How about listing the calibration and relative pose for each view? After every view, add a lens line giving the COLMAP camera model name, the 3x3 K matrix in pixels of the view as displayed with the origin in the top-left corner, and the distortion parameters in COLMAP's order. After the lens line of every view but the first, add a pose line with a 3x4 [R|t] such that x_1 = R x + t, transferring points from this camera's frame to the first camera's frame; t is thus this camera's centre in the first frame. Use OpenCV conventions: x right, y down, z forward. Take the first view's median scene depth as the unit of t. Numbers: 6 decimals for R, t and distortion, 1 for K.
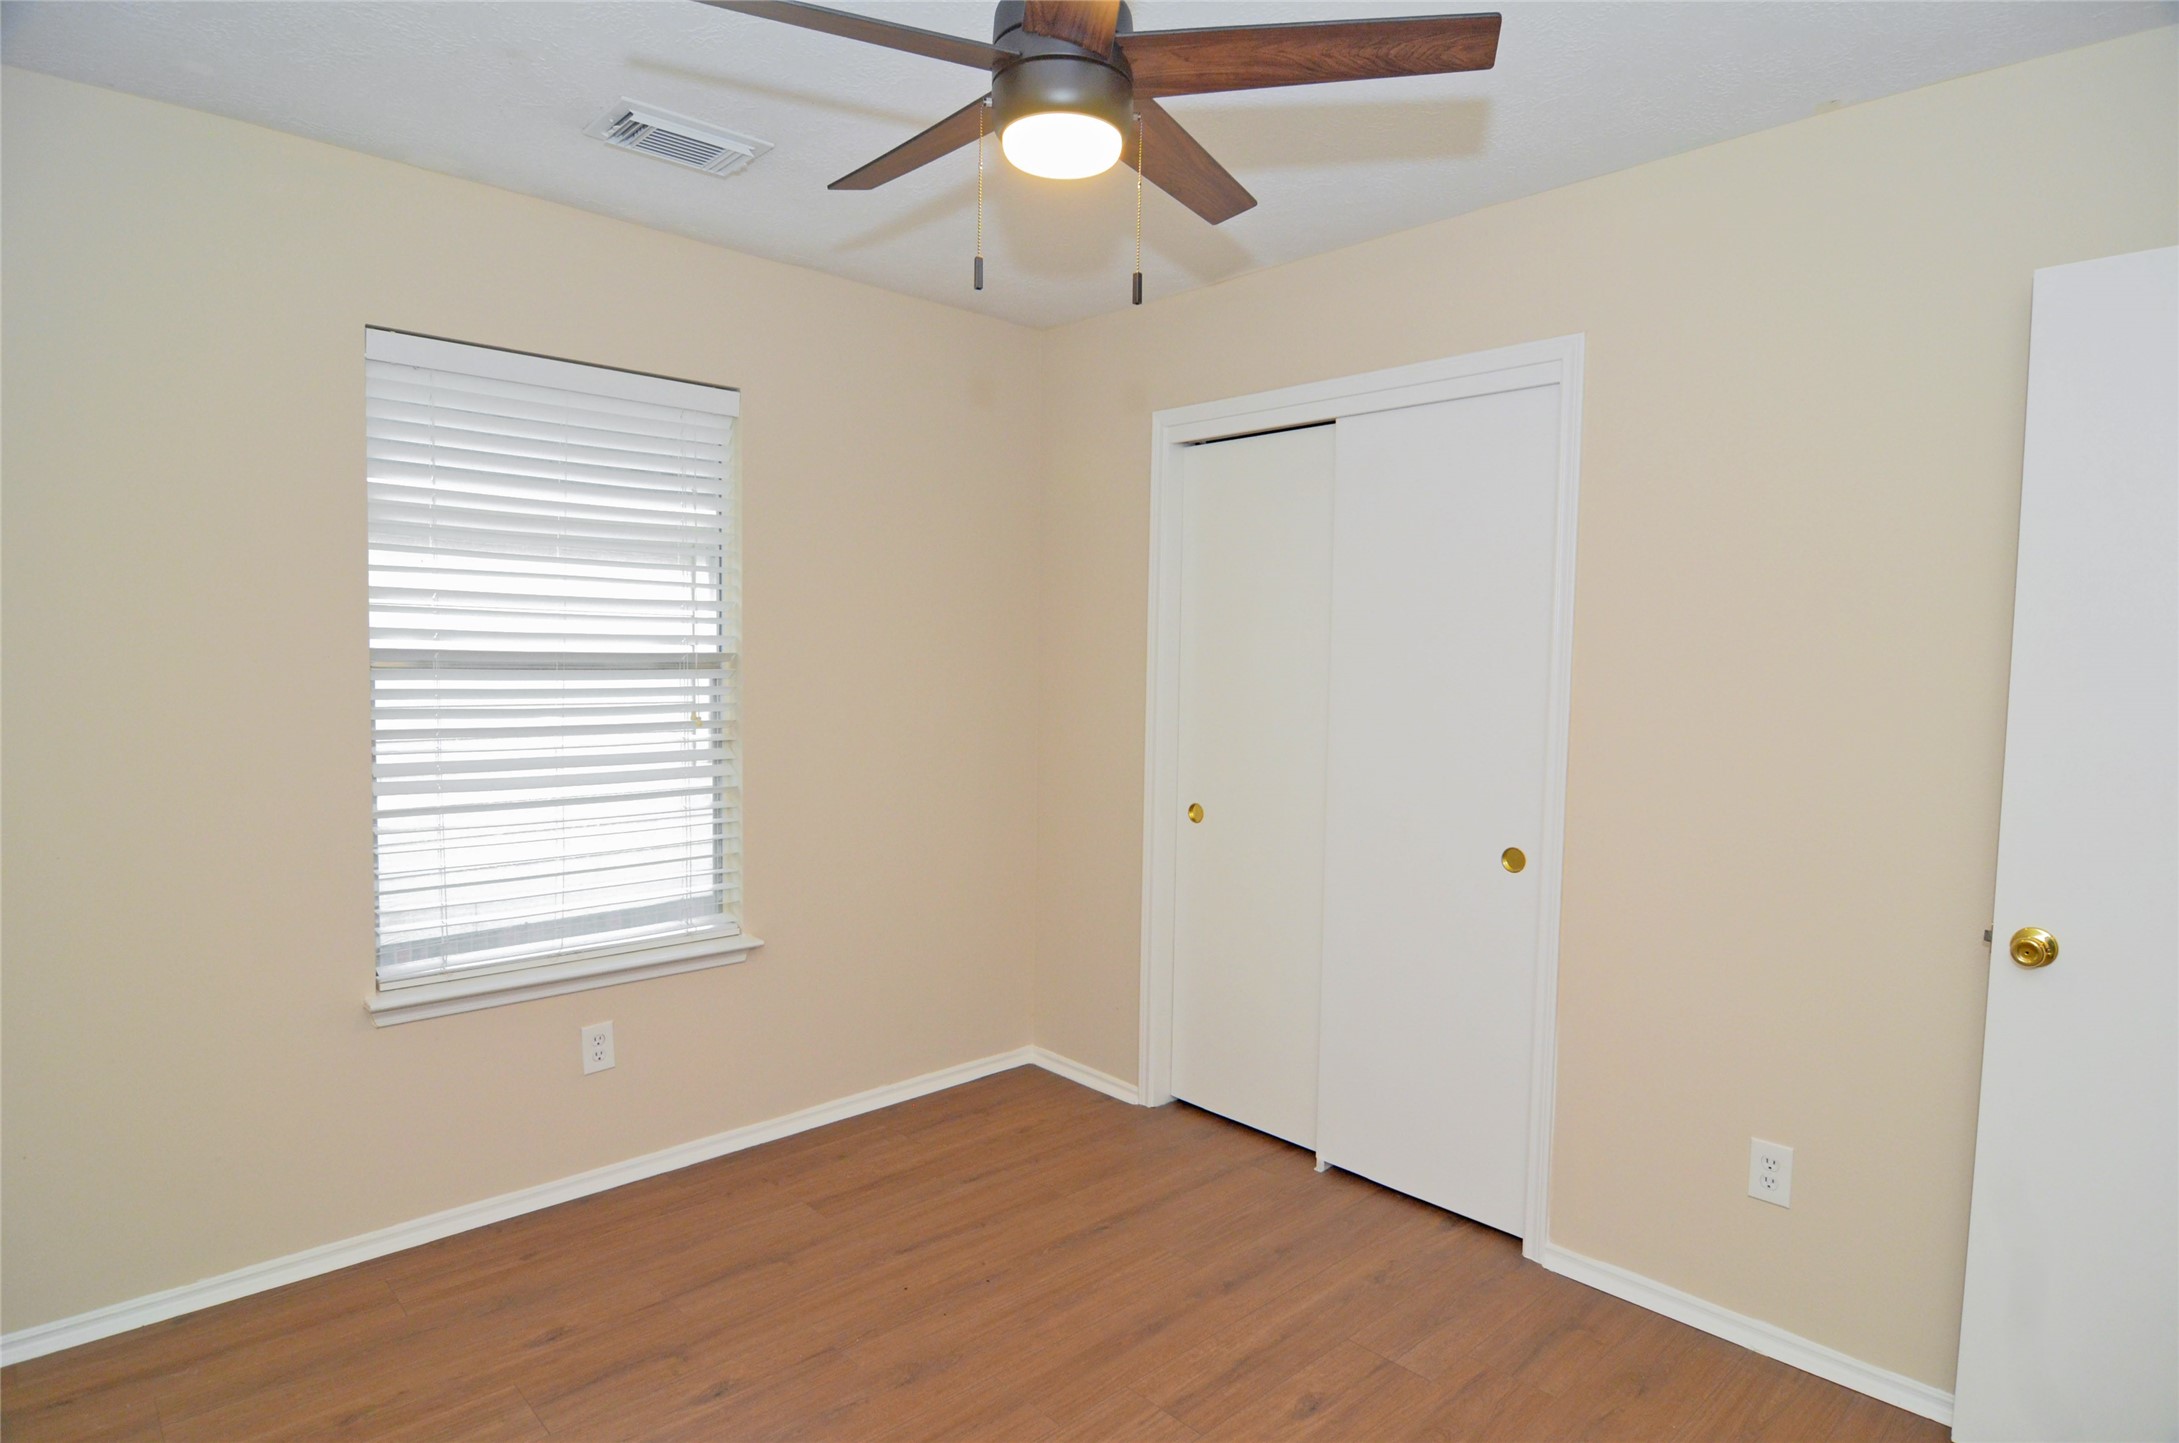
lens RADIAL K [[1176.0, 0, 1095.1], [0, 1176.0, 730.2], [0, 0, 1]] dist [-0.005663, -0.011319]
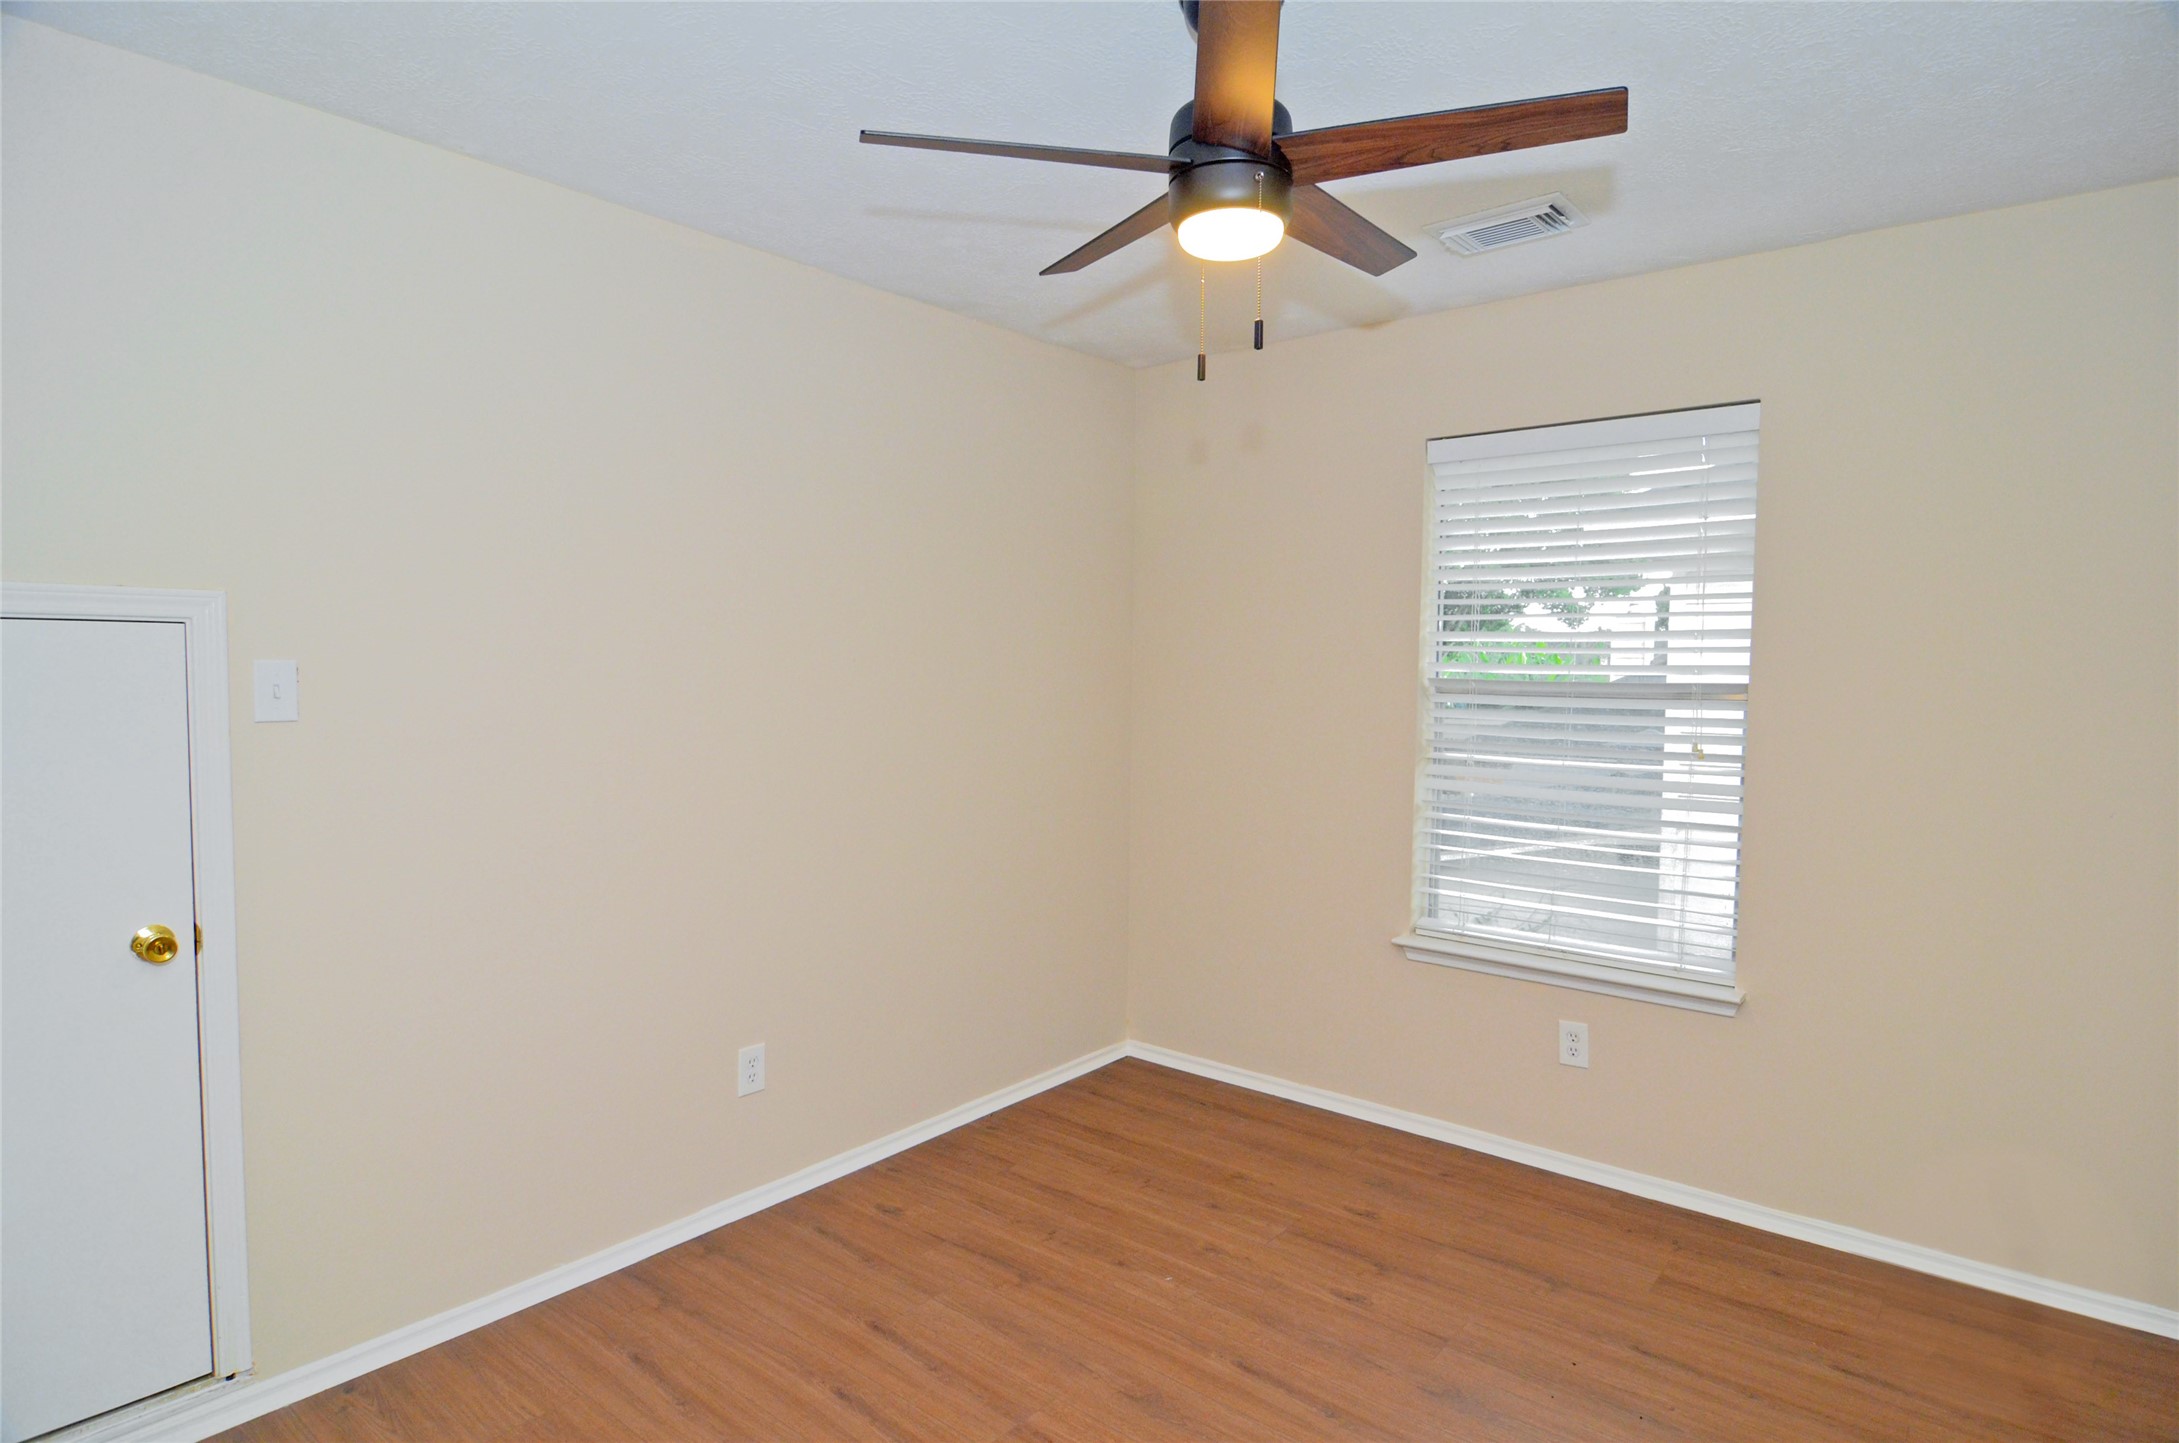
lens RADIAL K [[1176.0, 0, 1095.1], [0, 1176.0, 730.2], [0, 0, 1]] dist [-0.005663, -0.011319]
pose [[0.138376, 0.056315, -0.988777, 0.641920], [-0.077178, 0.995959, 0.045923, -0.041508], [0.987368, 0.069957, 0.142163, 0.422190]]
